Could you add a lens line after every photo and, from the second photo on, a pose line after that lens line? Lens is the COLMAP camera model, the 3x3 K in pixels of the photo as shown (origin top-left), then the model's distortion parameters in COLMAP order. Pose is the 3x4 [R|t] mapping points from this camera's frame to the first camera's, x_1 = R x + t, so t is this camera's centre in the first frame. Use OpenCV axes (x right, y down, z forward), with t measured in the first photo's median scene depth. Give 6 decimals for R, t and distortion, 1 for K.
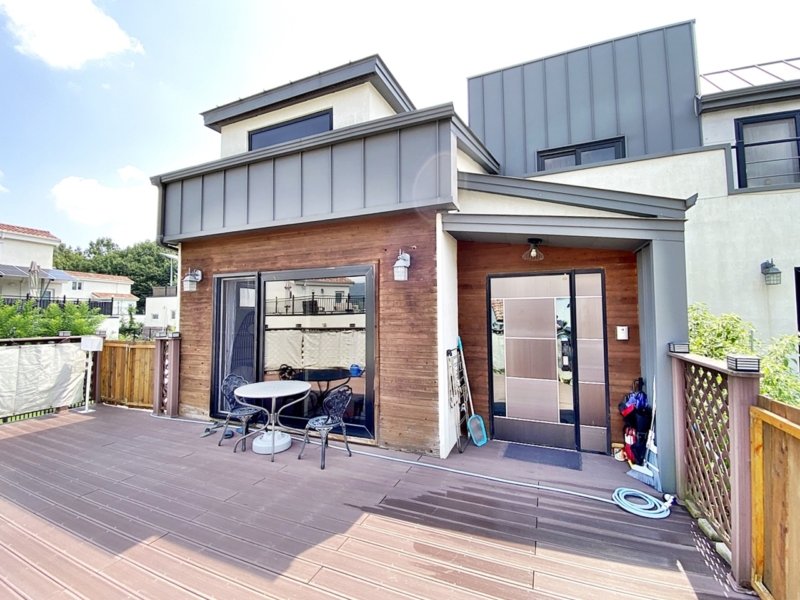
lens RADIAL K [[336.8, 0, 406.9], [0, 336.8, 298.3], [0, 0, 1]] dist [0.000241, -0.012102]
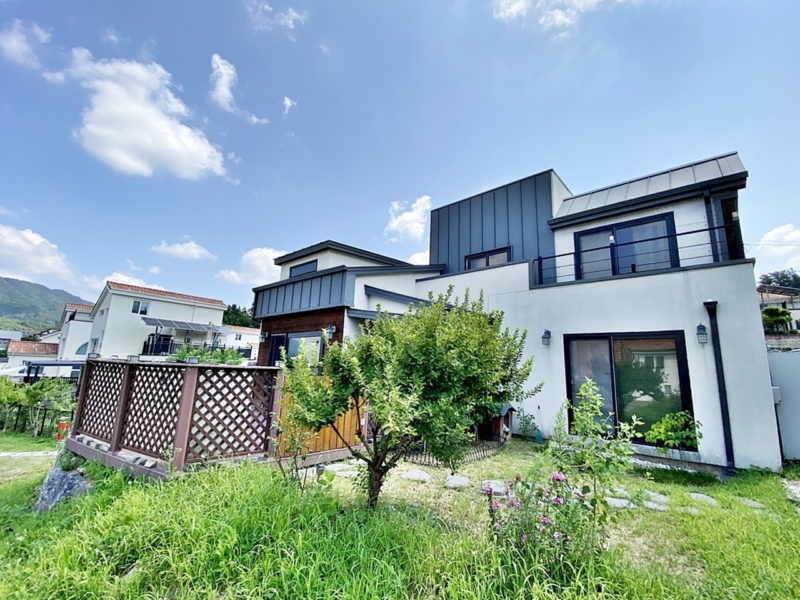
lens RADIAL K [[336.8, 0, 406.9], [0, 336.8, 298.3], [0, 0, 1]] dist [0.000241, -0.012102]
pose [[0.947565, -0.023688, -0.318684, 0.854076], [-0.028133, 0.987193, -0.157028, 0.011320], [0.318323, 0.157760, 0.934763, -0.691843]]
